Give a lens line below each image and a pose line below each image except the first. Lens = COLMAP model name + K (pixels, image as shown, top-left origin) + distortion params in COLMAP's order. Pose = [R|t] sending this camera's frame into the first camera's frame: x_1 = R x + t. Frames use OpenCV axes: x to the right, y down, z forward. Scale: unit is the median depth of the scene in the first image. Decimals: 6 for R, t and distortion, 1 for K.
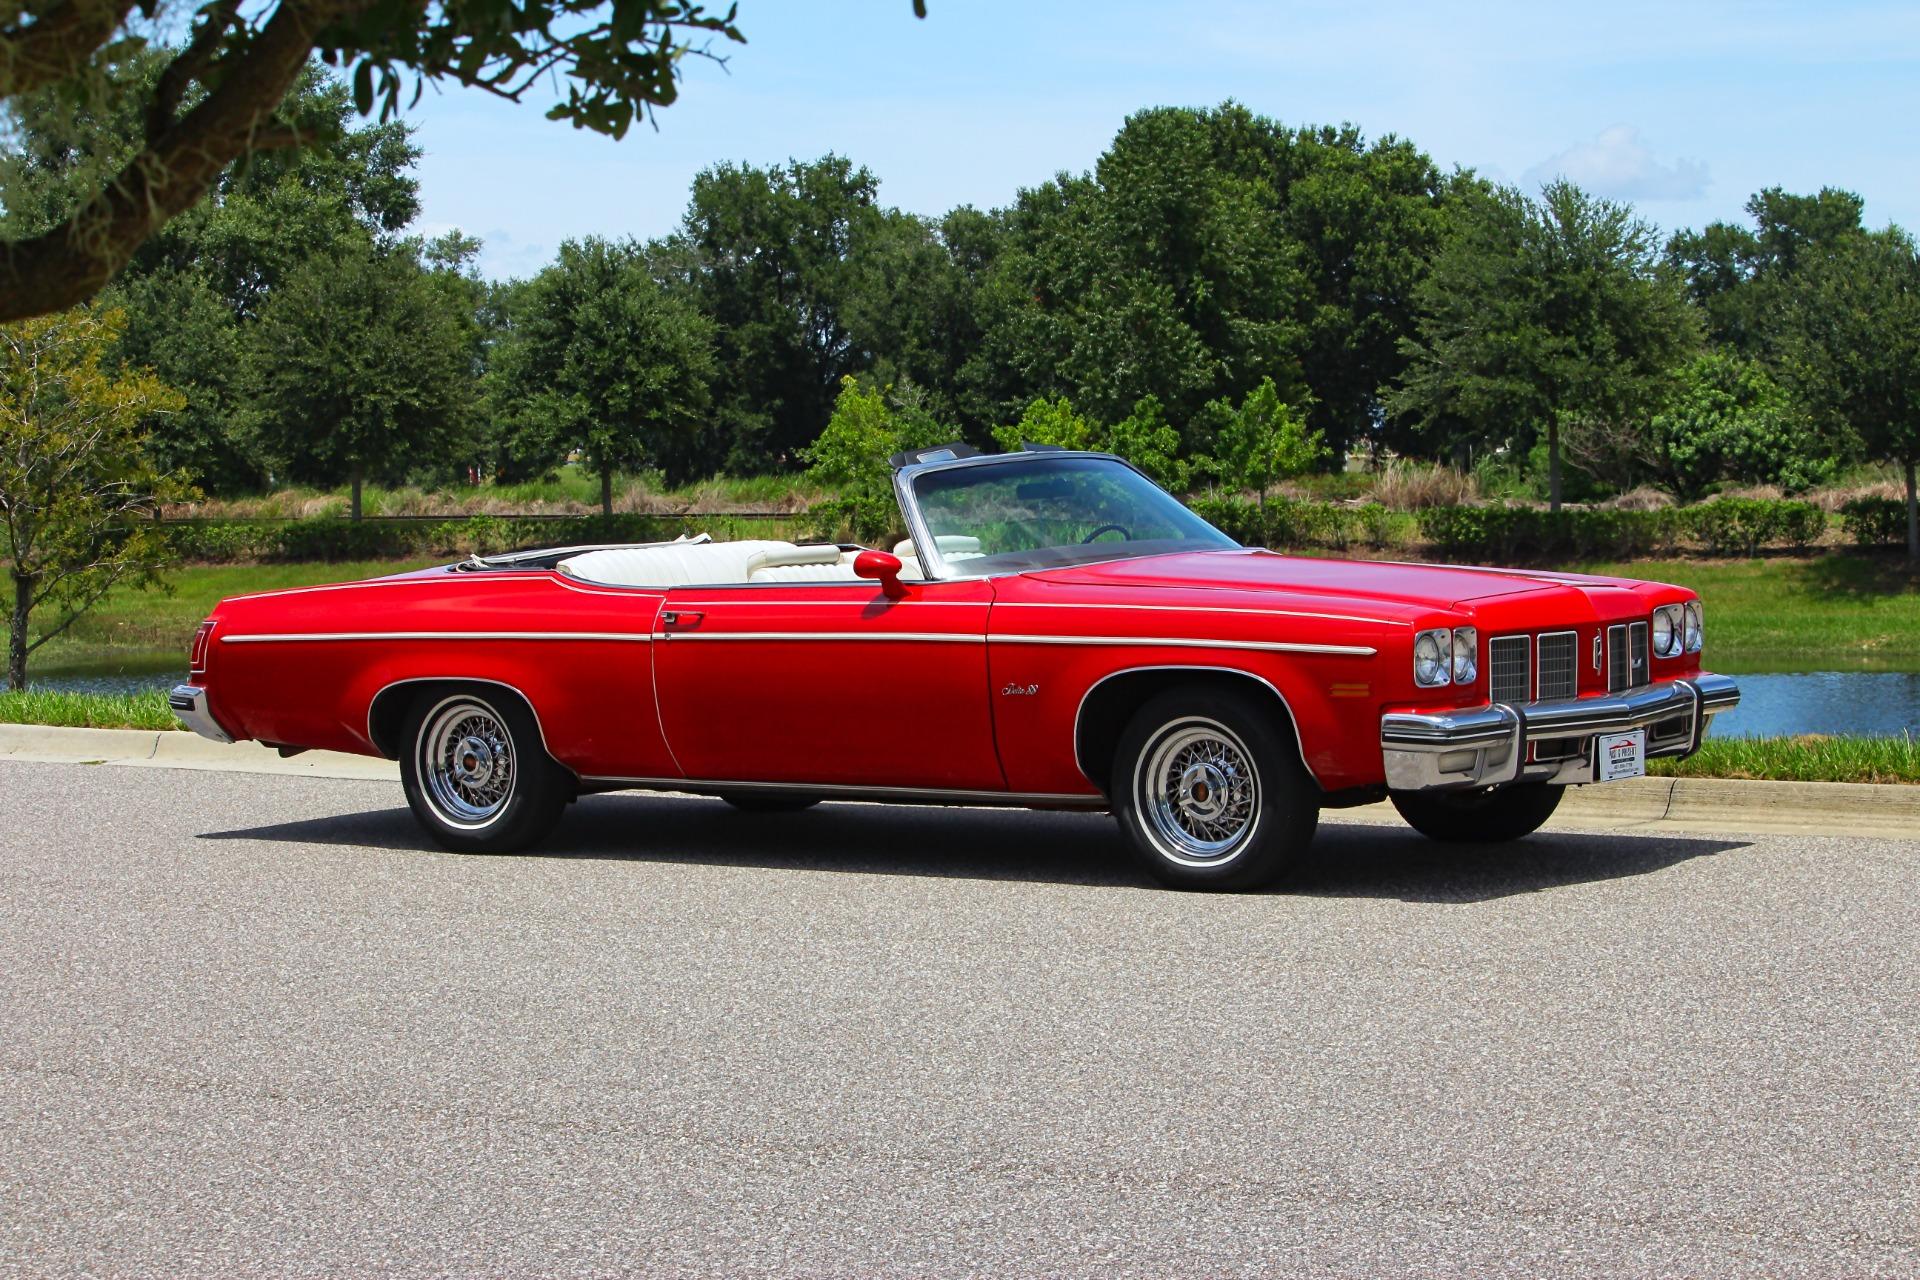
lens RADIAL K [[5462.8, 0, 853.4], [0, 5462.8, 734.7], [0, 0, 1]] dist [-0.522150, 1.075465]
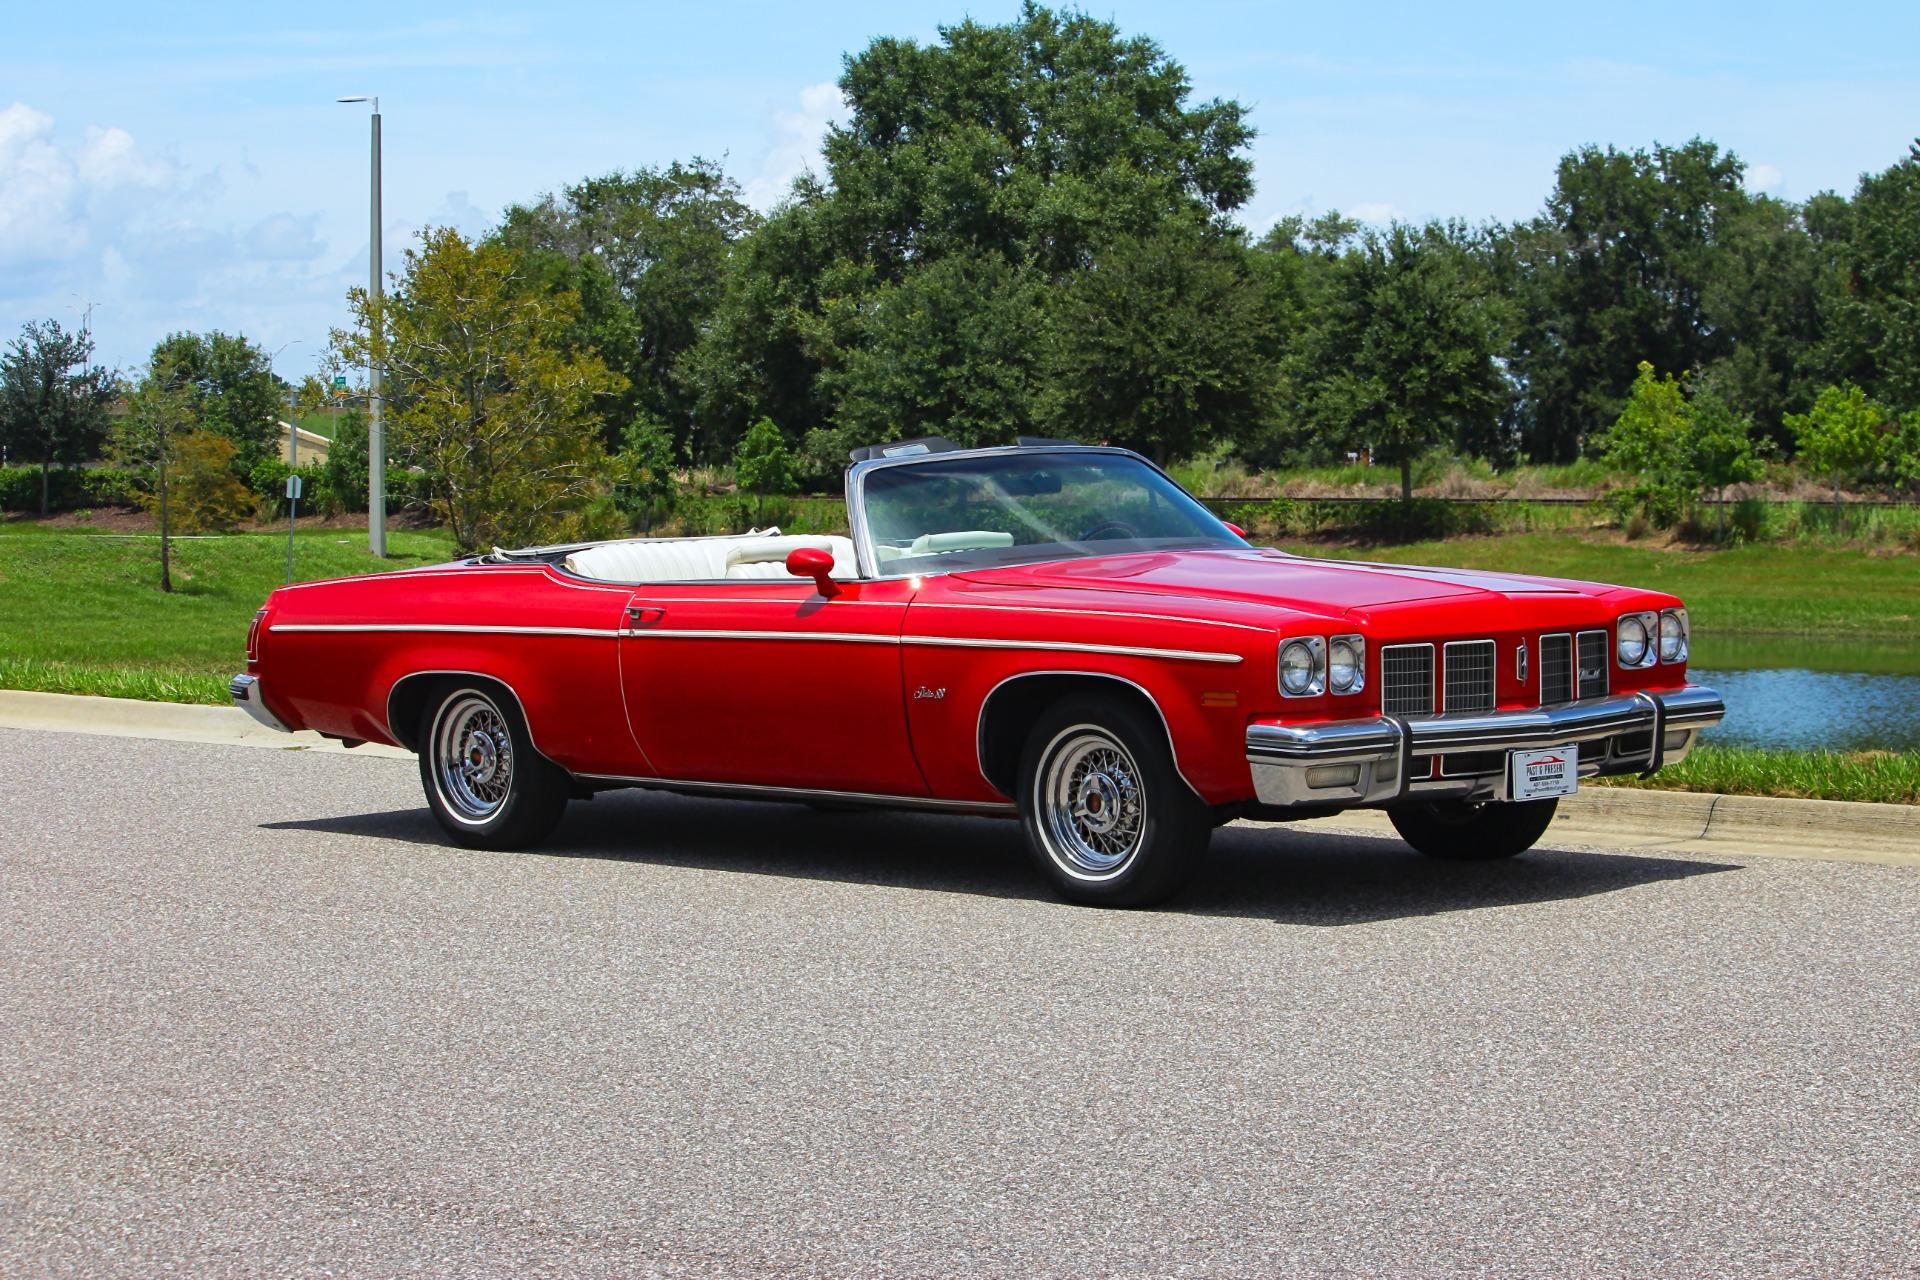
lens RADIAL K [[5420.1, 0, 862.1], [0, 5420.1, 640.6], [0, 0, 1]] dist [-0.471819, 0.065498]
pose [[0.977929, 0.013366, -0.208509, 0.063168], [-0.016027, 0.999810, -0.011077, -0.001968], [0.208321, 0.014174, 0.977958, 0.016517]]
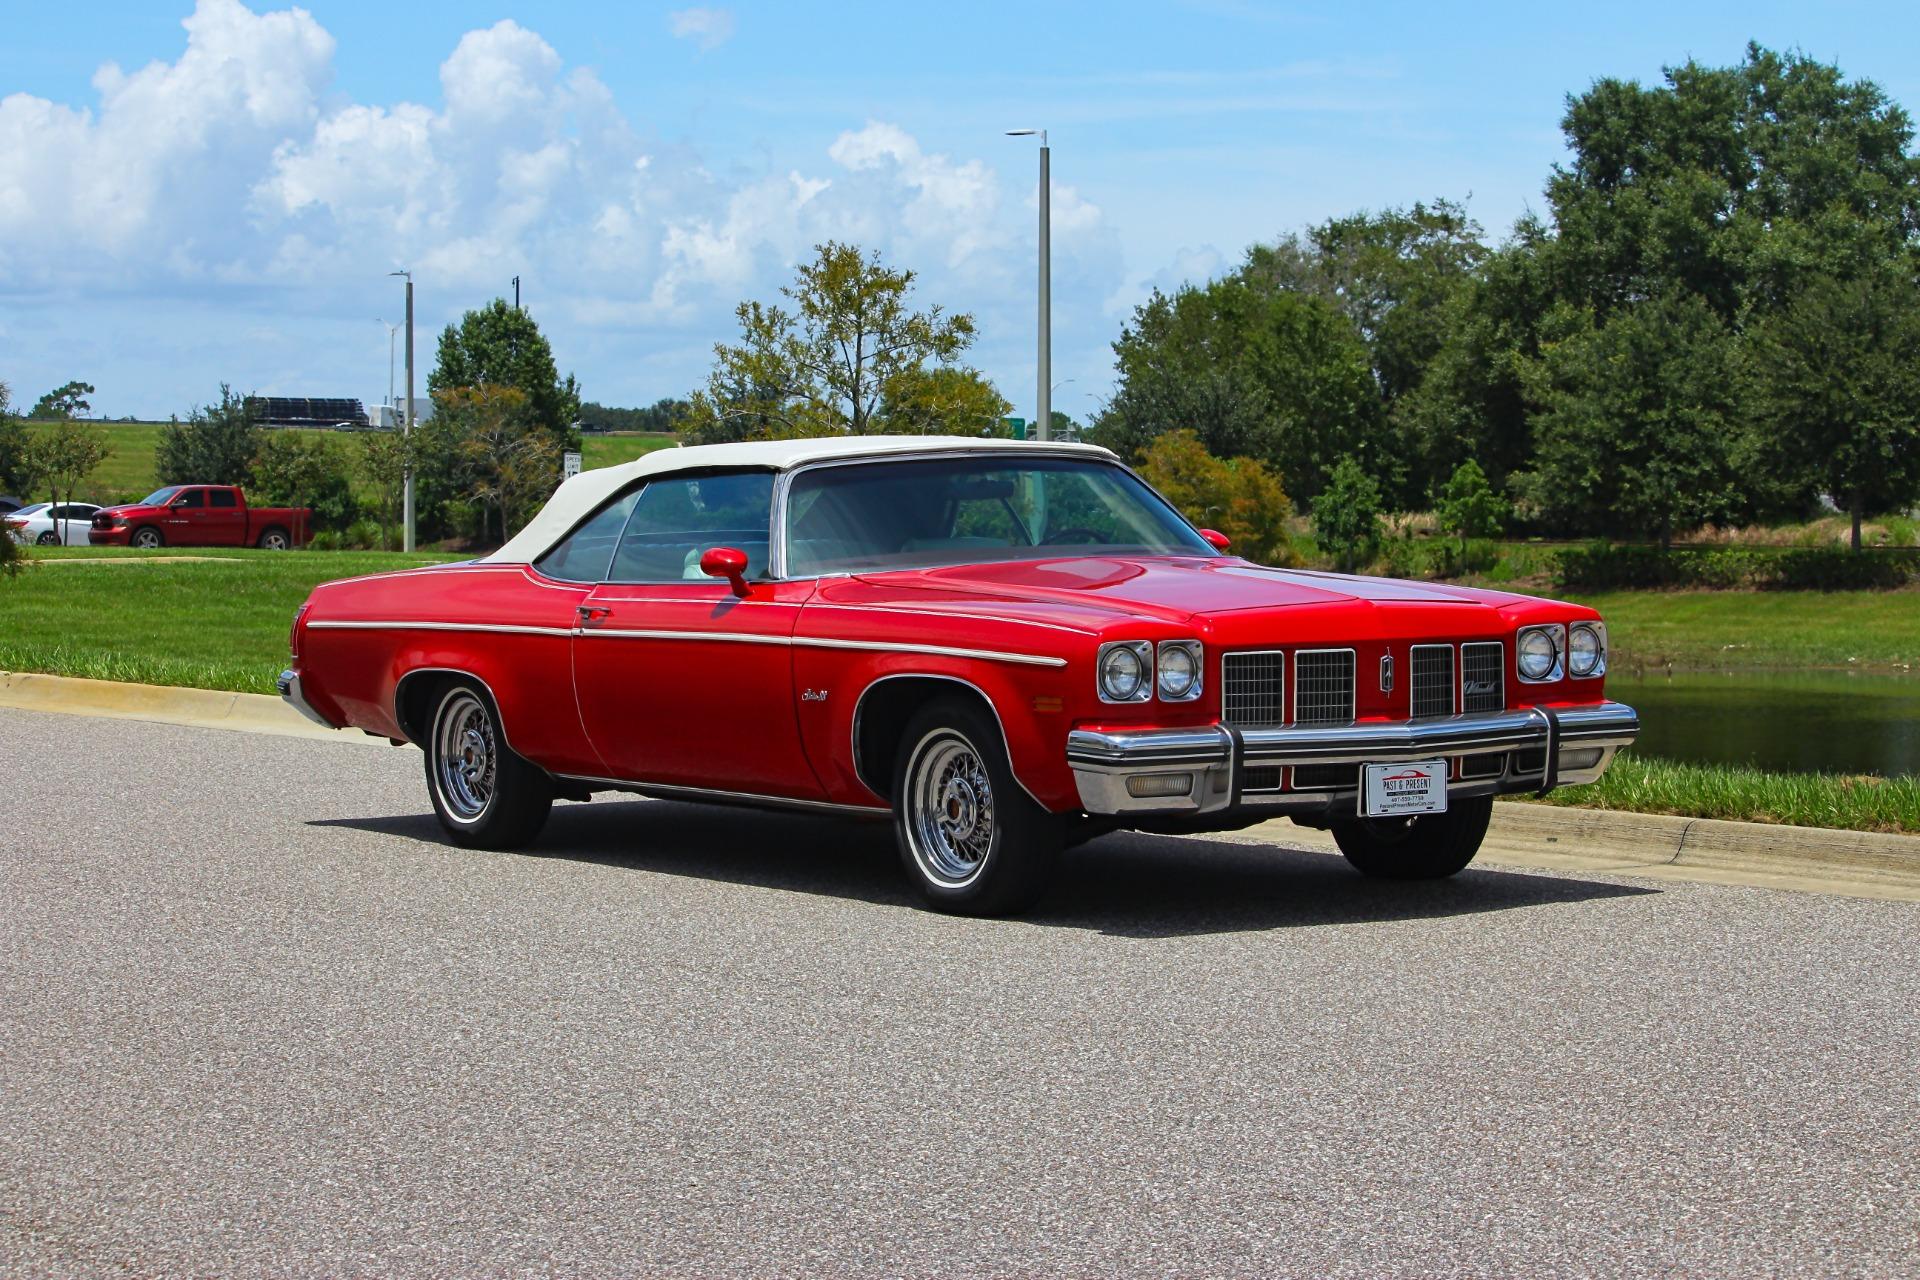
lens RADIAL K [[5420.1, 0, 862.1], [0, 5420.1, 640.6], [0, 0, 1]] dist [-0.471819, 0.065498]
pose [[0.922793, 0.026113, -0.384411, 0.115491], [-0.035055, 0.999253, -0.016271, -0.000796], [0.383699, 0.028490, 0.923019, 0.037712]]
